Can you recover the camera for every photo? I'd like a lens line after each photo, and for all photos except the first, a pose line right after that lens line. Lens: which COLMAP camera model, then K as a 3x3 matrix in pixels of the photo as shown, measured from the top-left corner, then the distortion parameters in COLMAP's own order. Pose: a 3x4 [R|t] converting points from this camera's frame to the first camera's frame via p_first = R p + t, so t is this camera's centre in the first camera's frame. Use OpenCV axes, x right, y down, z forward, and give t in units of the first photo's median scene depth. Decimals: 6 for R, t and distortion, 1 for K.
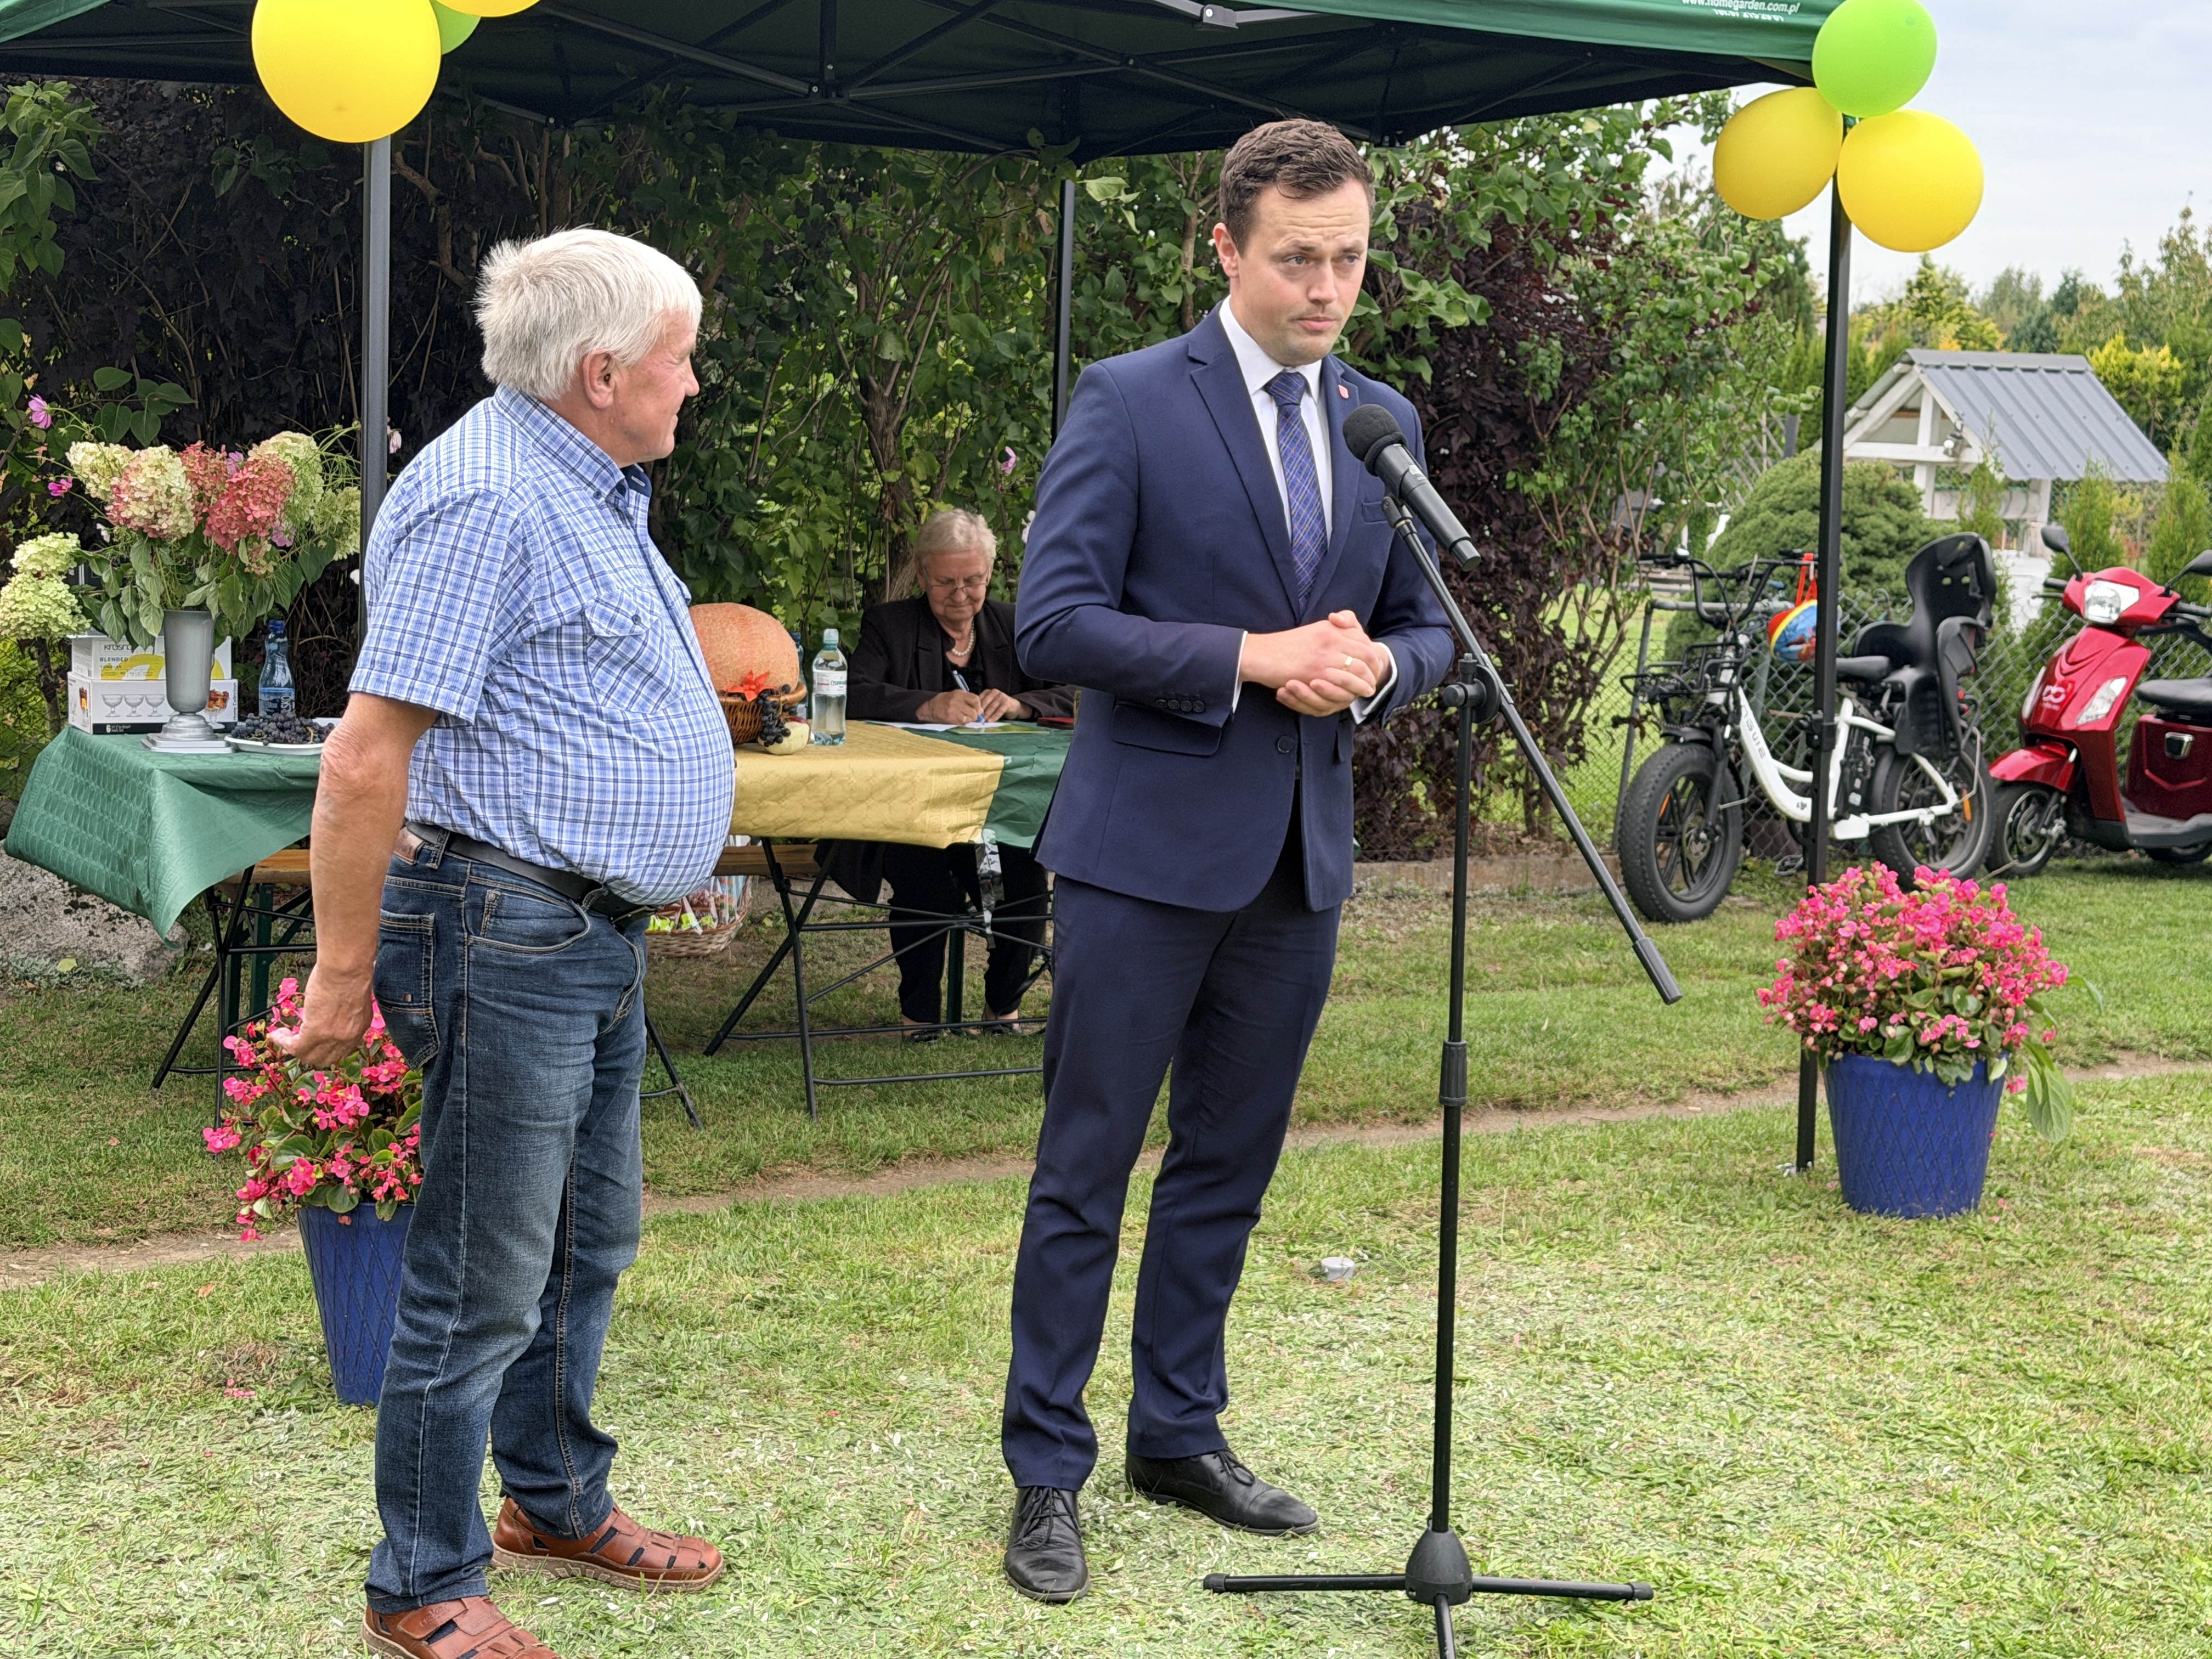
lens RADIAL K [[3259.5, 0, 1087.9], [0, 3259.5, 854.3], [0, 0, 1]] dist [0.132927, 0.000000]
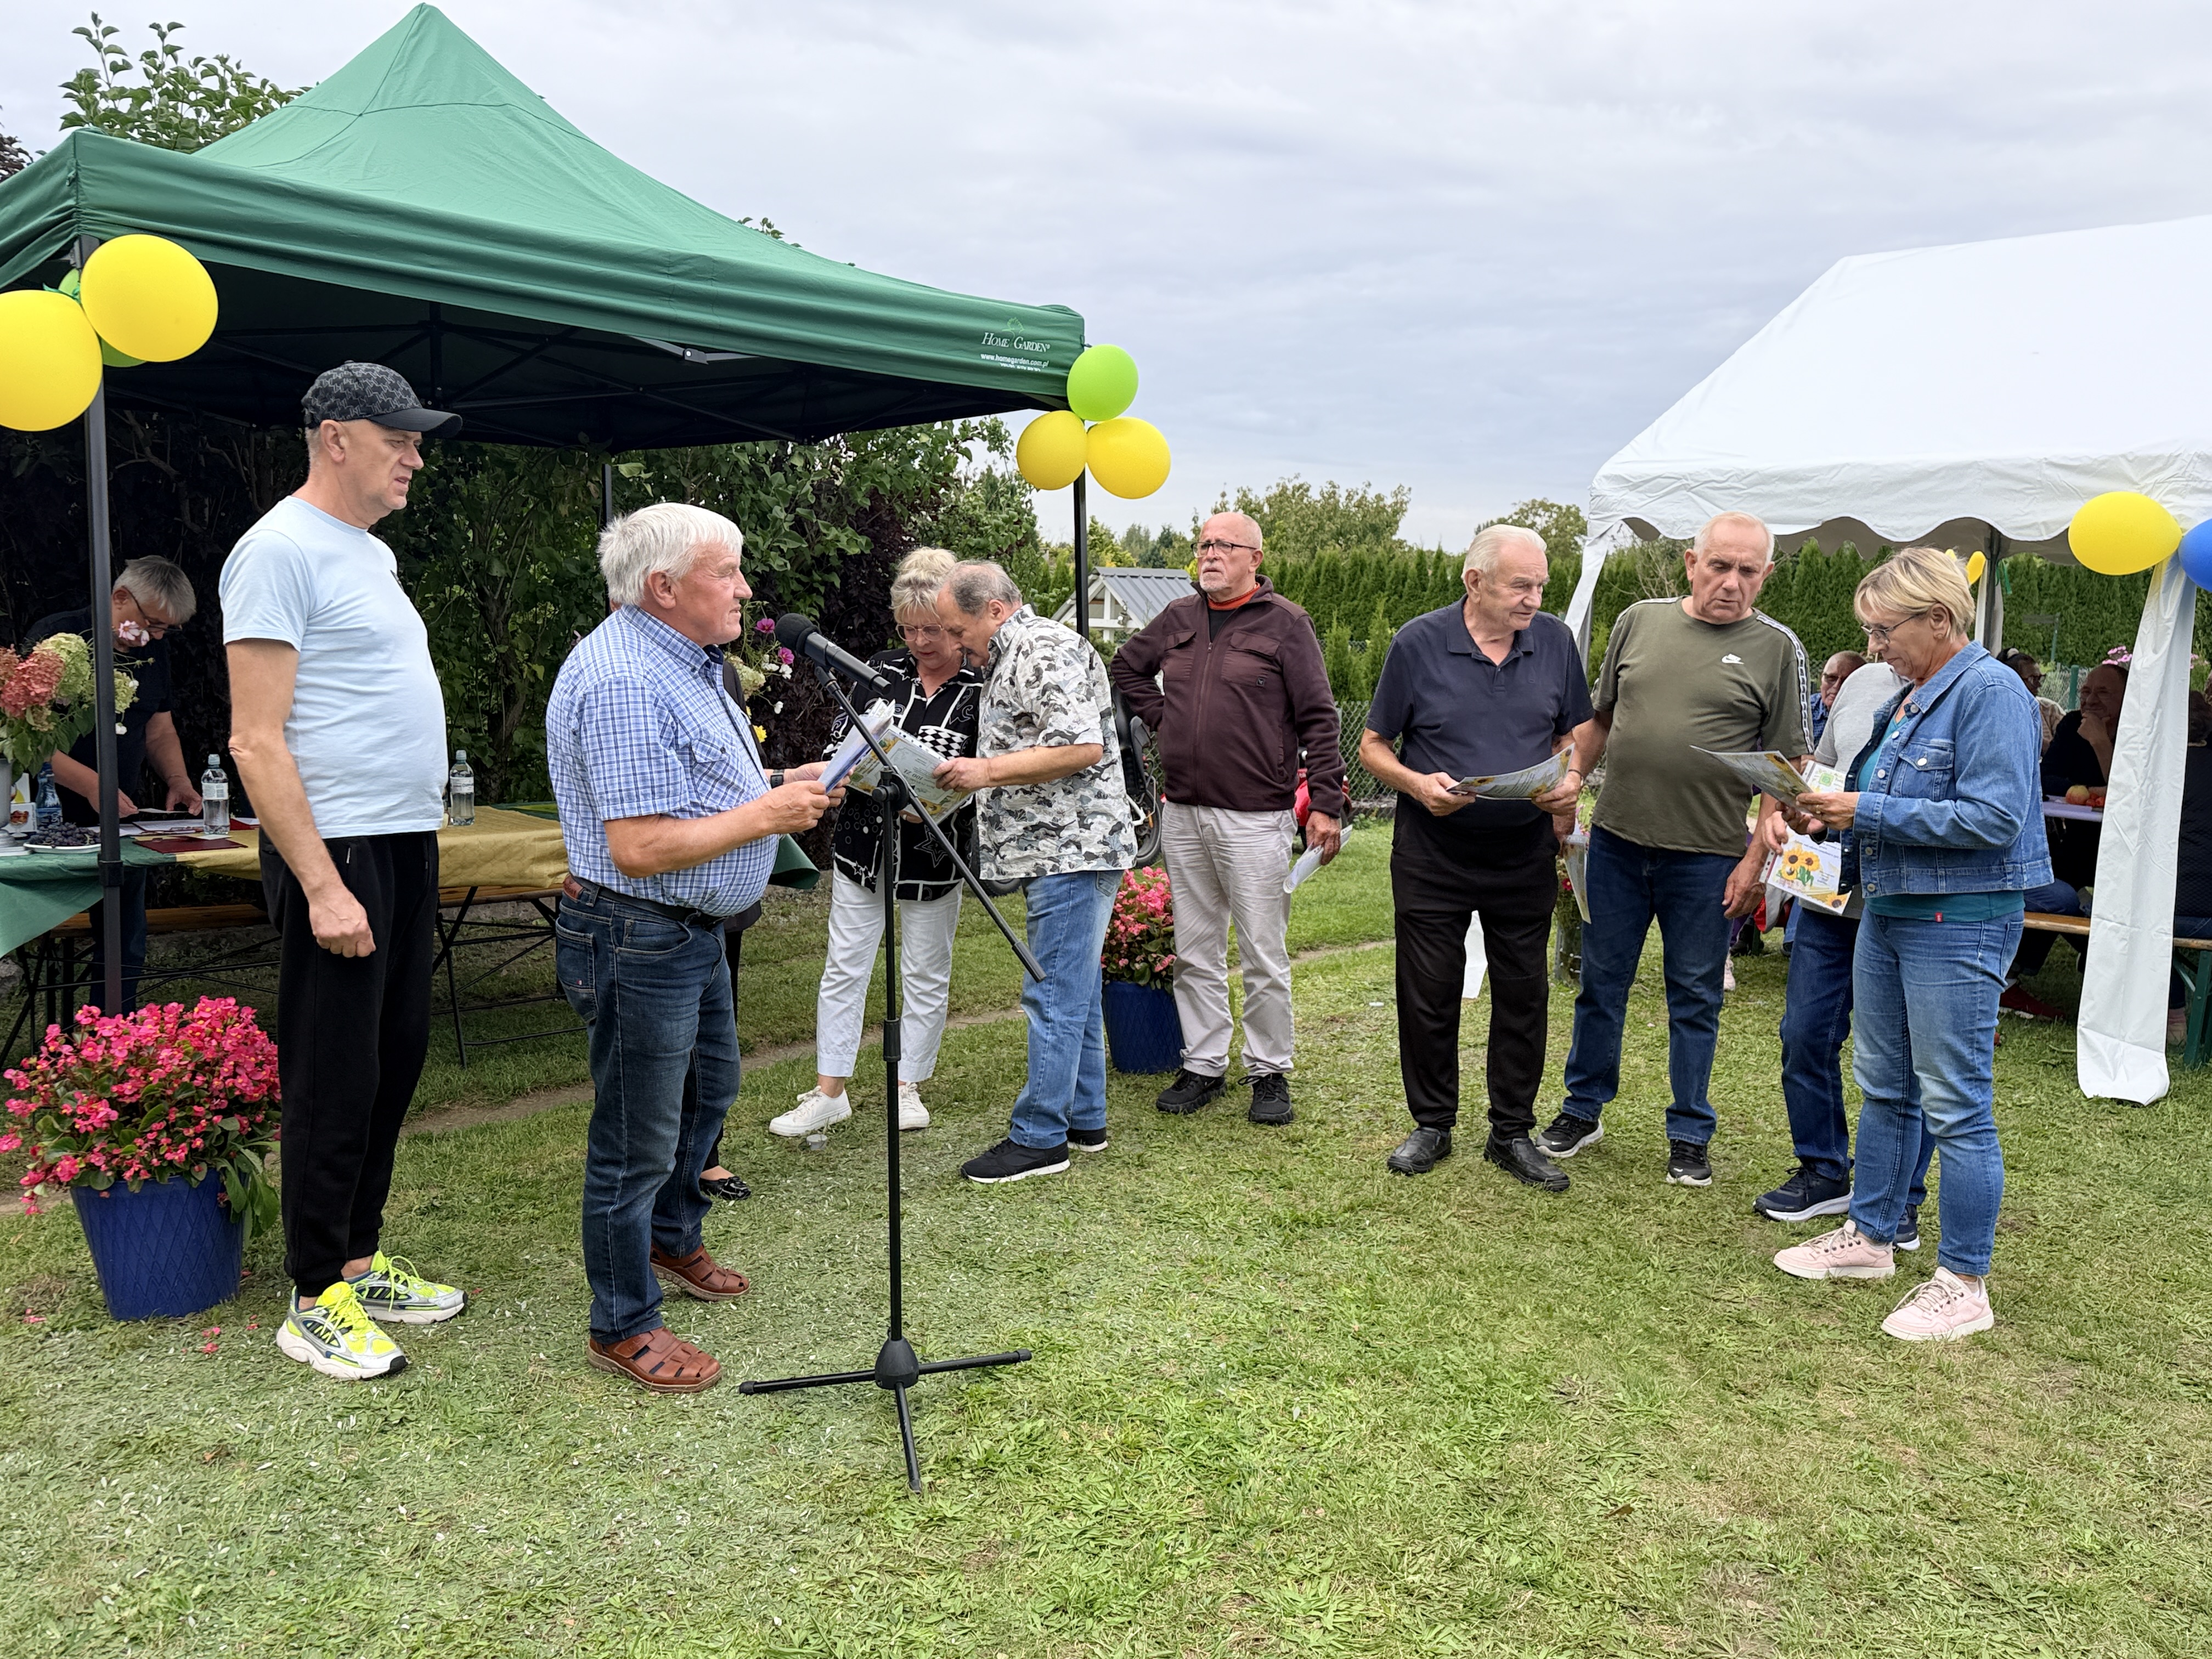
lens RADIAL K [[1778.9, 0, 1097.8], [0, 1778.9, 848.0], [0, 0, 1]] dist [0.098385, -0.140628]
pose [[0.968900, -0.053195, 0.241668, 0.005037], [0.052531, 0.998577, 0.009195, -0.015404], [-0.241813, 0.003786, 0.970315, 0.101213]]
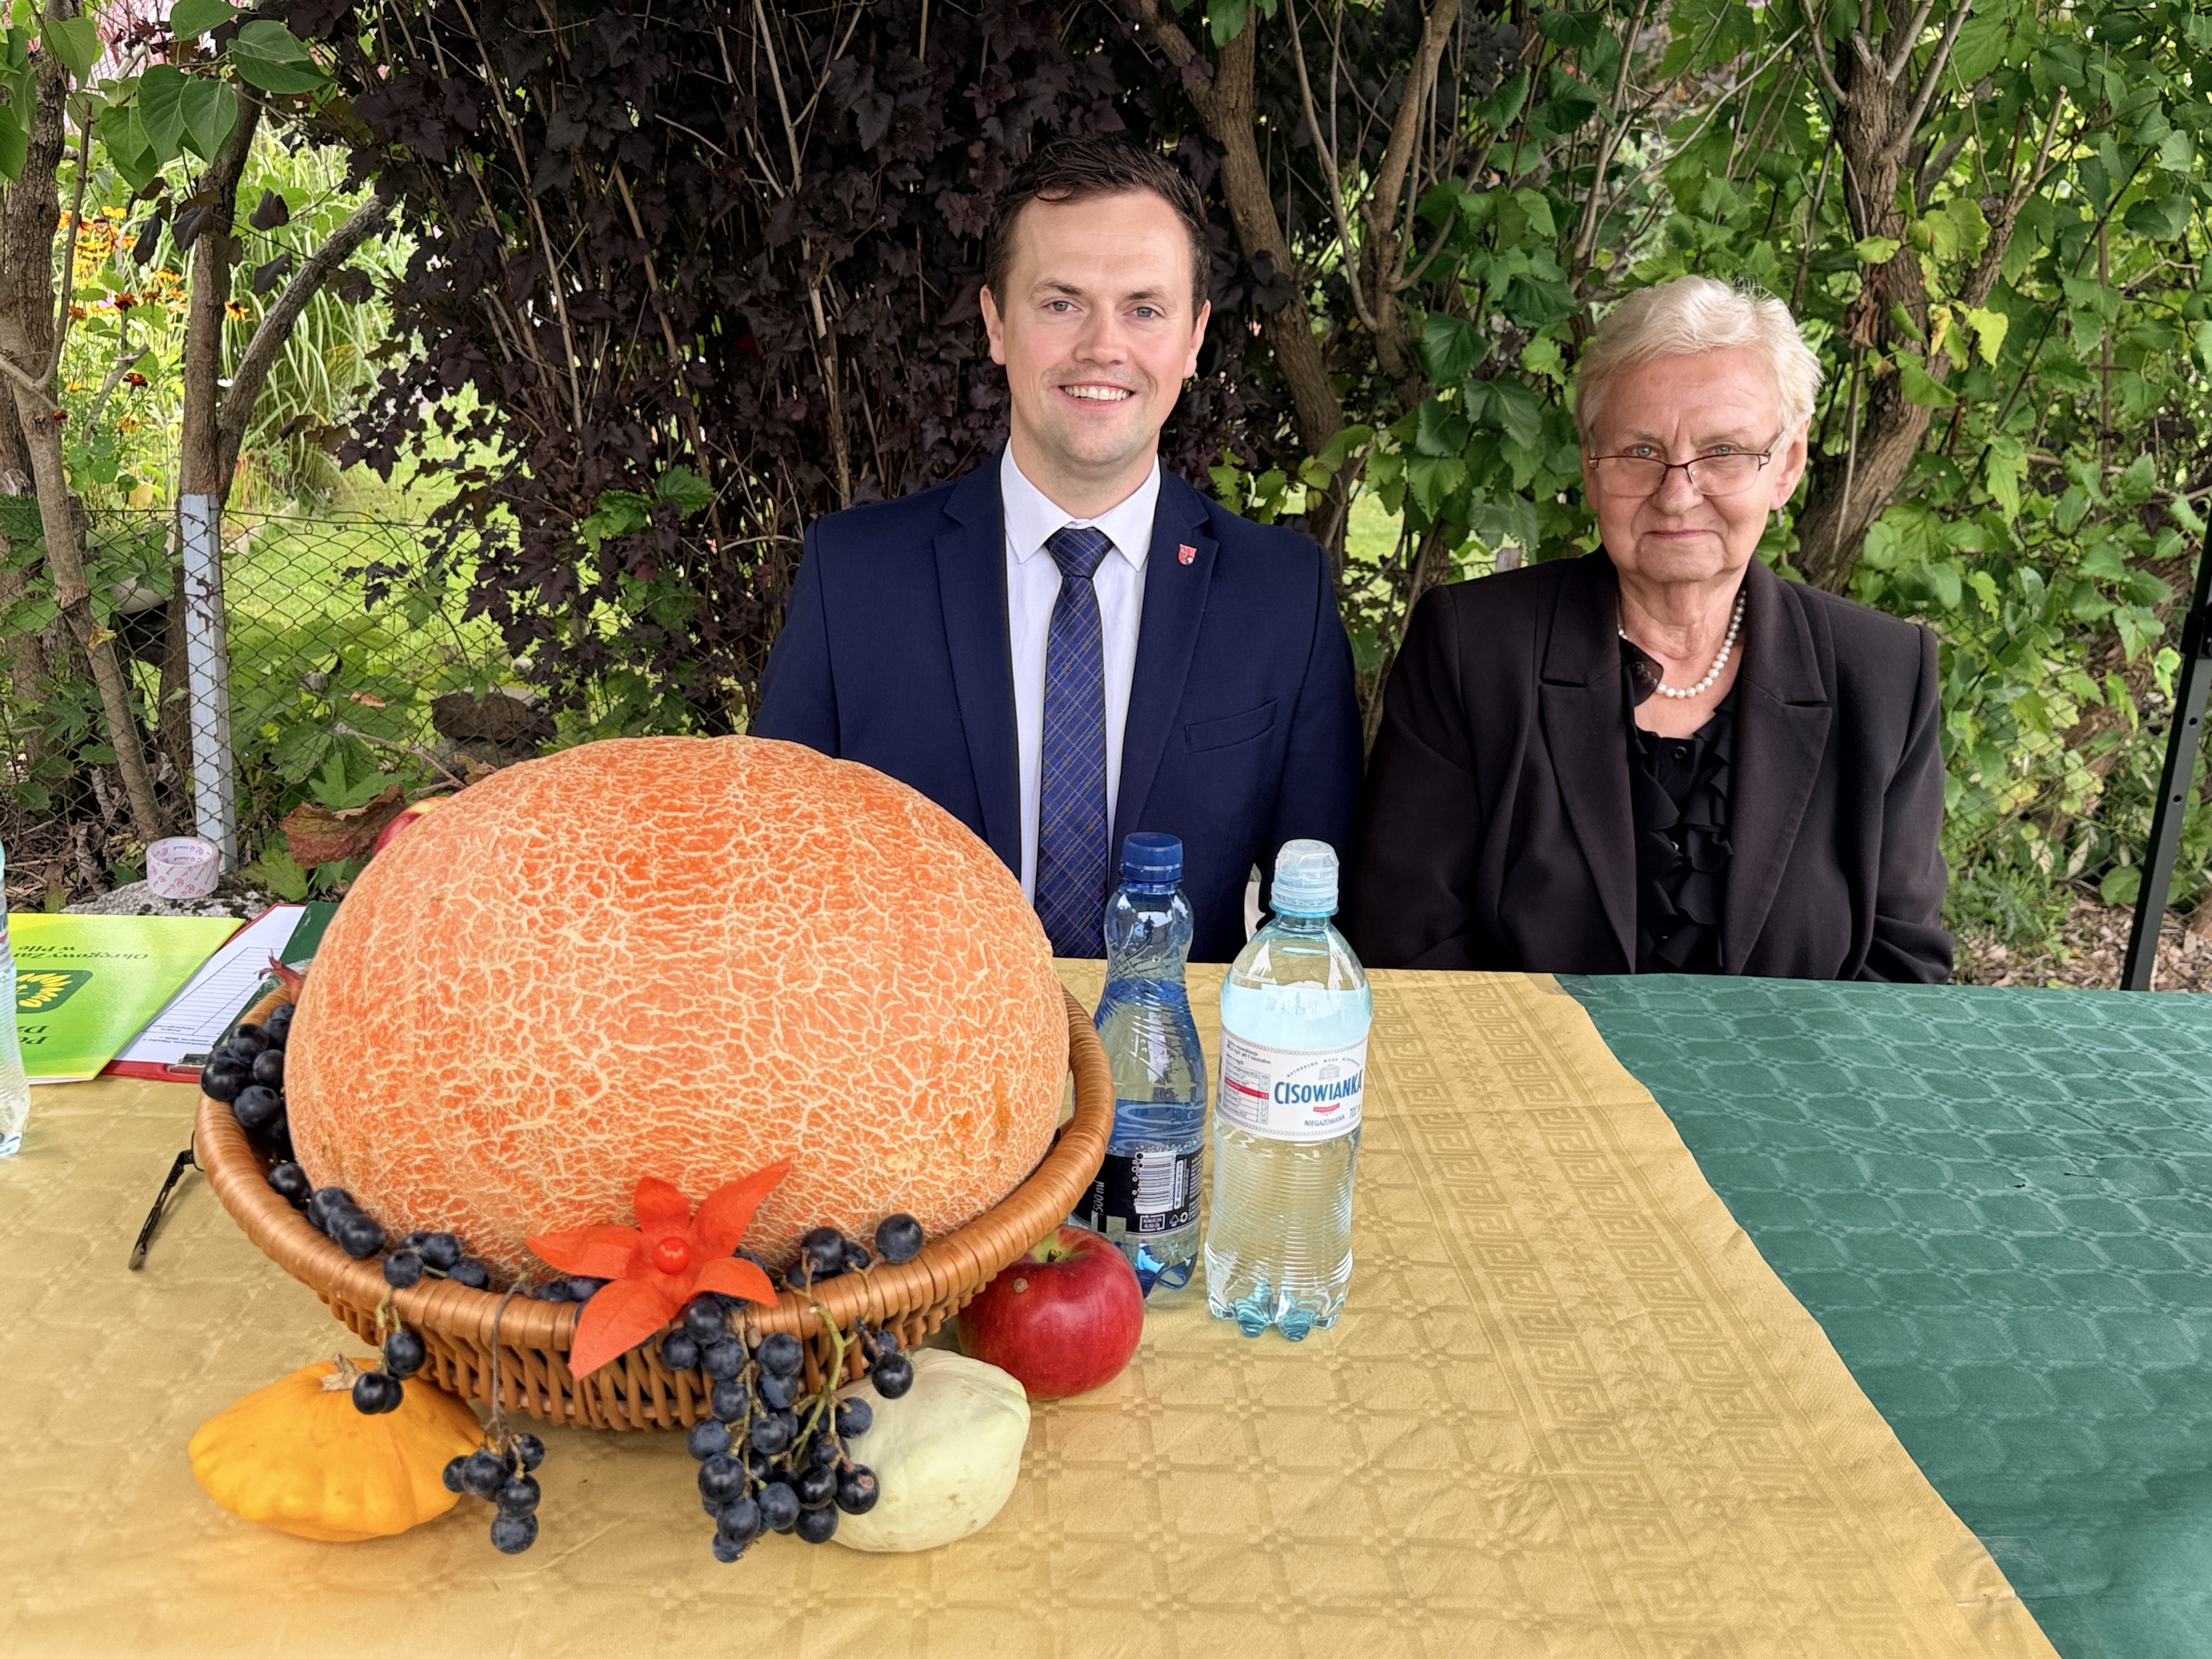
lens RADIAL K [[2093.0, 0, 1119.8], [0, 2093.0, 838.4], [0, 0, 1]] dist [0.027145, 0.000000]
pose [[0.907119, 0.122193, -0.402746, -0.034782], [-0.066806, 0.986599, 0.148862, -0.091092], [0.415539, -0.108130, 0.903125, 0.871875]]
